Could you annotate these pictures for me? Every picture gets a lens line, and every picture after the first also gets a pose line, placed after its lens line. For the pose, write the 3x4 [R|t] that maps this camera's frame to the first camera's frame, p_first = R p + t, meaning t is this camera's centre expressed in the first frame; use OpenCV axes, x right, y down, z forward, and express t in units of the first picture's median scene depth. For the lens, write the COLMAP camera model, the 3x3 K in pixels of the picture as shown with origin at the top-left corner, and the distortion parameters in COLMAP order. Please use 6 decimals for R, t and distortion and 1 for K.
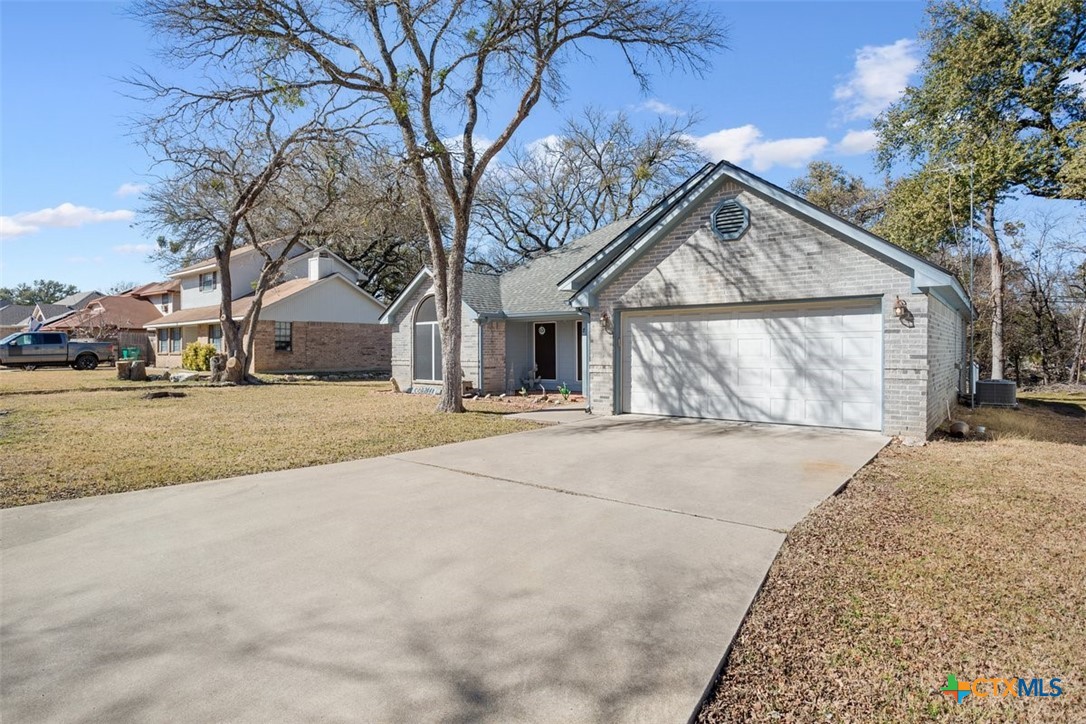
lens RADIAL K [[560.2, 0, 543.0], [0, 560.2, 362.0], [0, 0, 1]] dist [-0.015847, -0.000155]
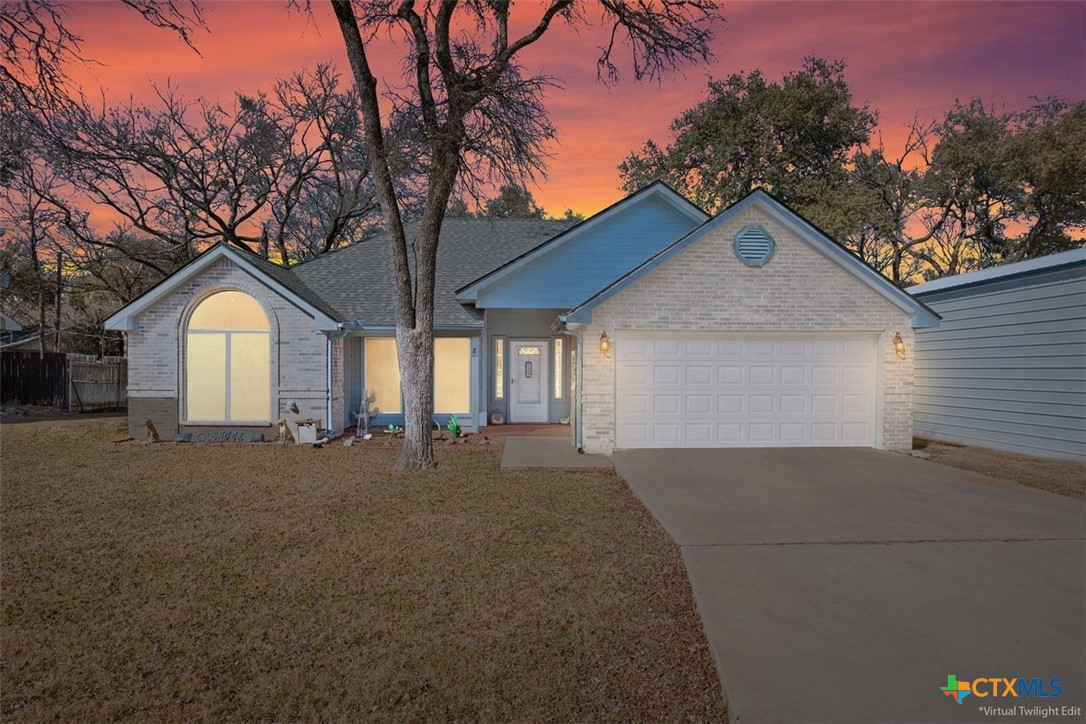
lens RADIAL K [[560.2, 0, 543.0], [0, 560.2, 362.0], [0, 0, 1]] dist [-0.015847, -0.000155]
pose [[0.754835, 0.010460, 0.655831, -0.694426], [0.007711, 0.999662, -0.024819, -0.031412], [-0.655869, 0.023792, 0.754499, 0.582119]]
